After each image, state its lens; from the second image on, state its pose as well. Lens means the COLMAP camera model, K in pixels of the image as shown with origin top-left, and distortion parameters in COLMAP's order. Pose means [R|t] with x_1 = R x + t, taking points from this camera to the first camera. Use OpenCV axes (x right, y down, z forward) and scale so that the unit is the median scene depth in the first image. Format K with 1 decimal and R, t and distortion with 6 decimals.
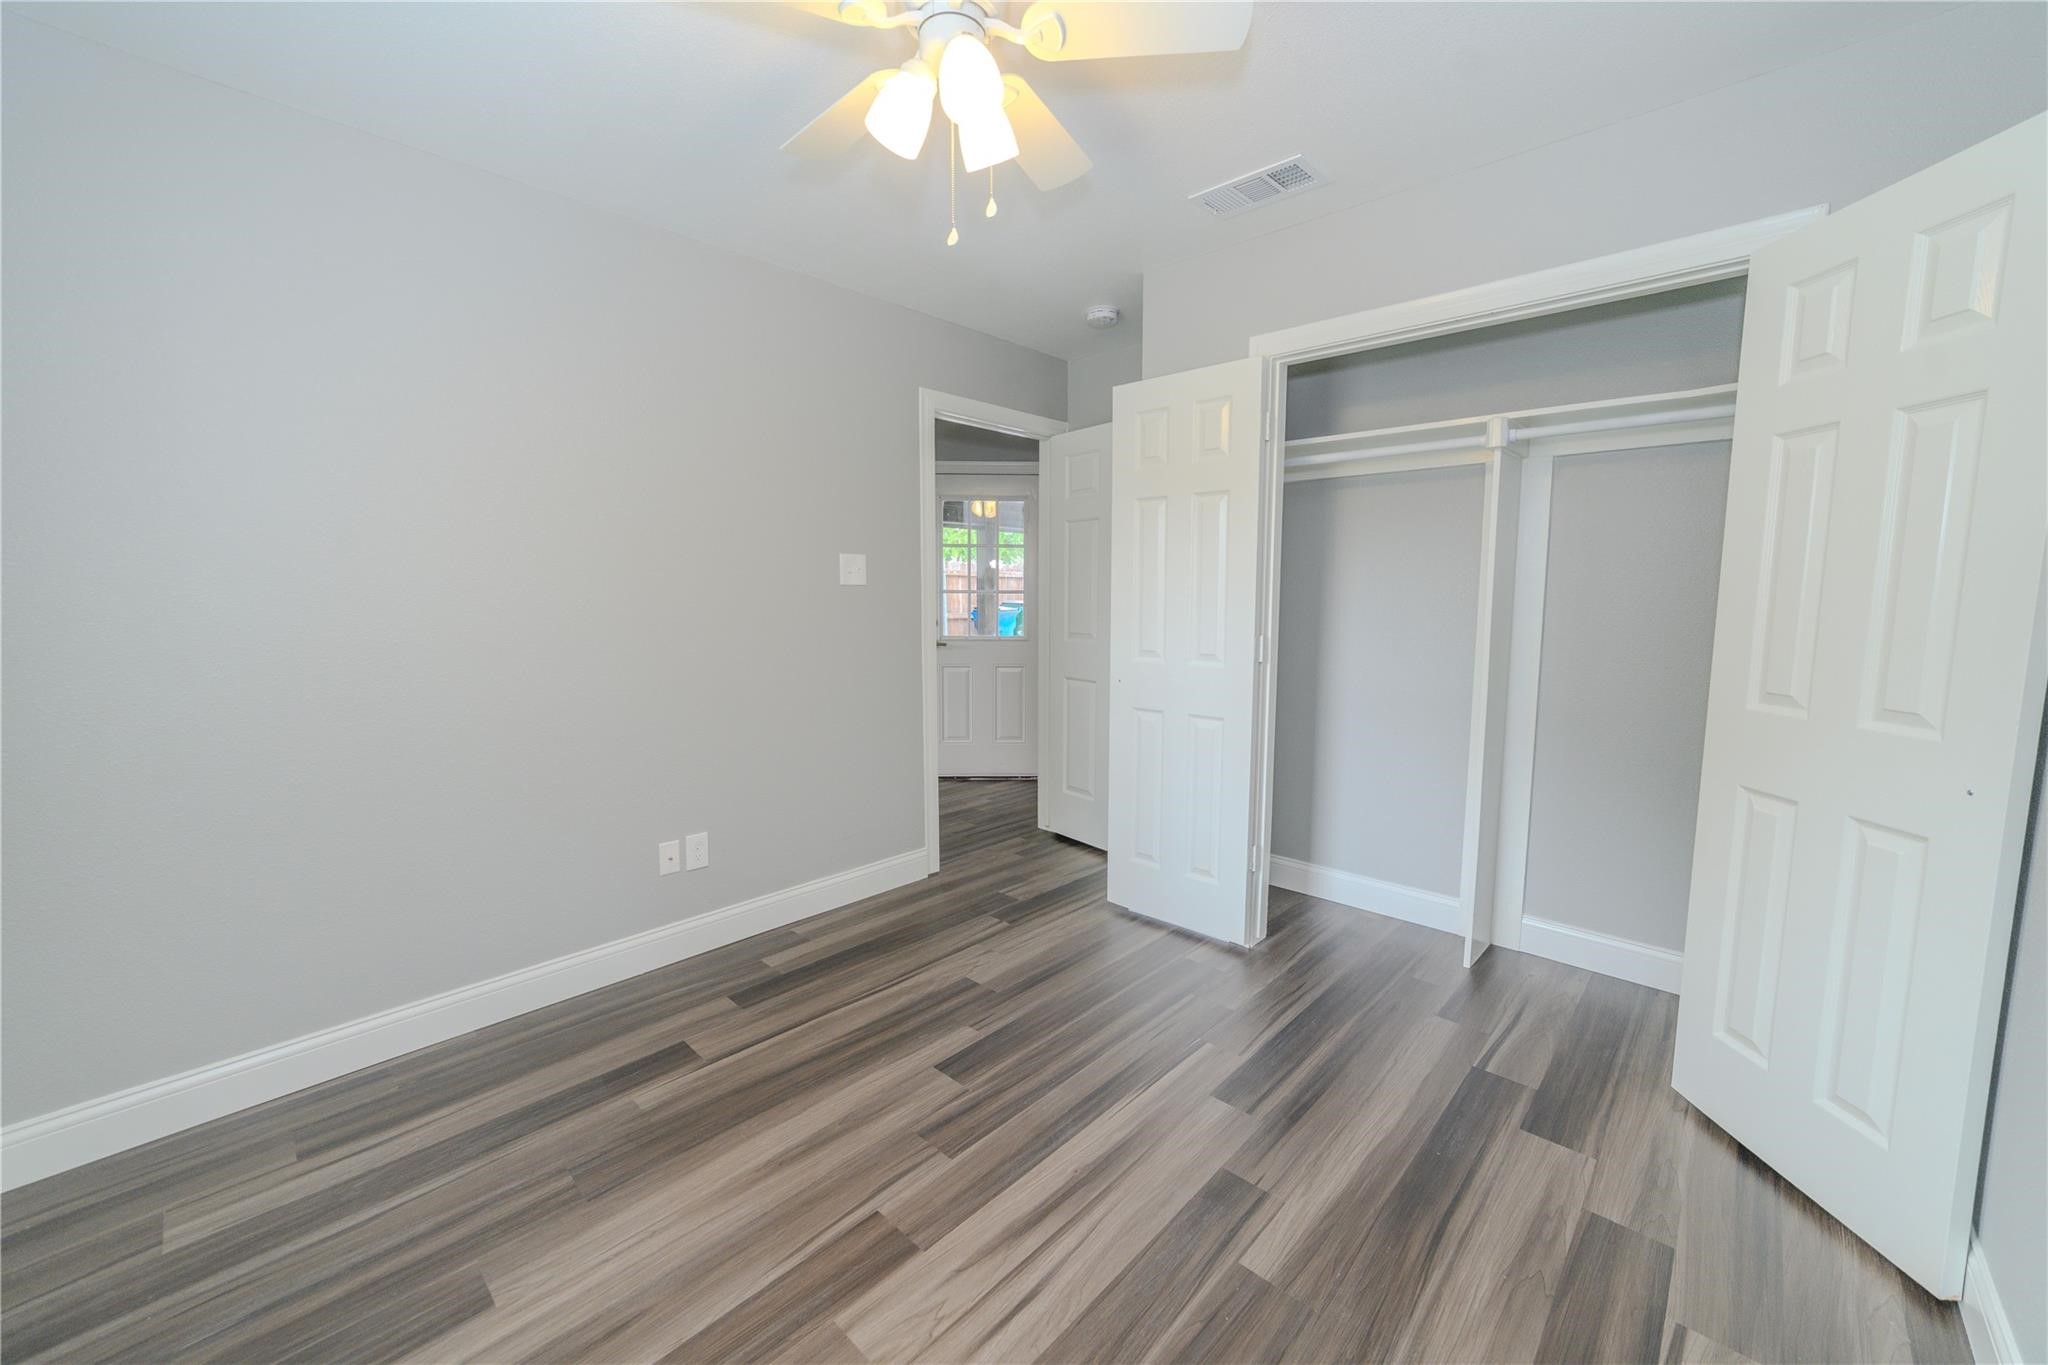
lens RADIAL K [[799.2, 0, 1025.1], [0, 799.2, 679.8], [0, 0, 1]] dist [-0.008767, 0.000427]
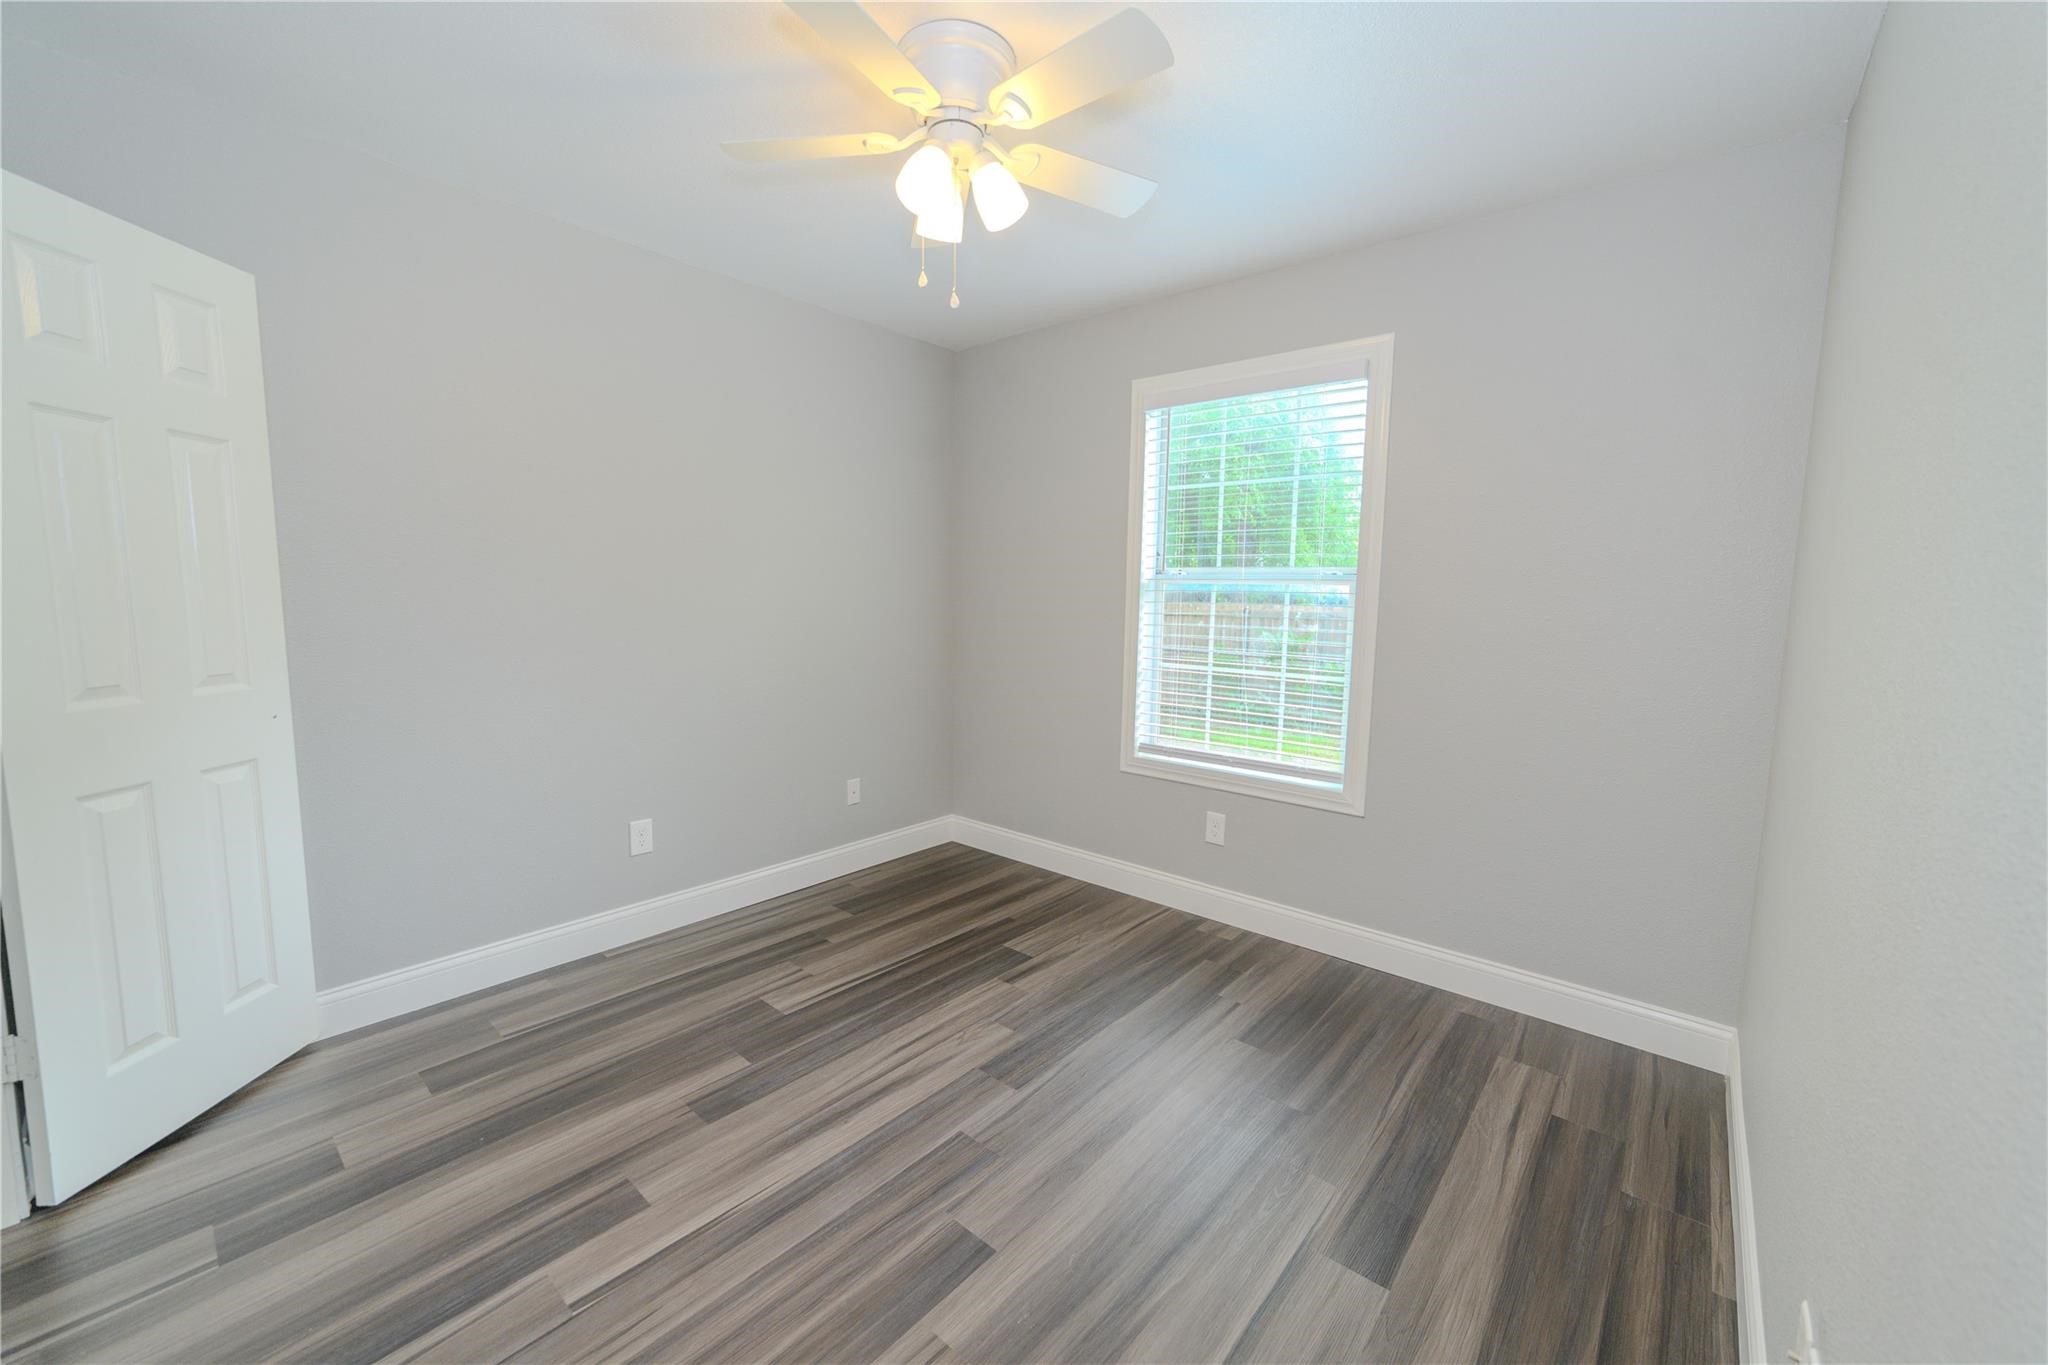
lens RADIAL K [[799.2, 0, 1025.1], [0, 799.2, 679.8], [0, 0, 1]] dist [-0.008767, 0.000427]
pose [[-0.998926, -0.011946, -0.044774, -0.118101], [-0.021311, 0.976394, 0.214943, -0.203006], [0.041149, 0.215666, -0.975600, 1.833339]]
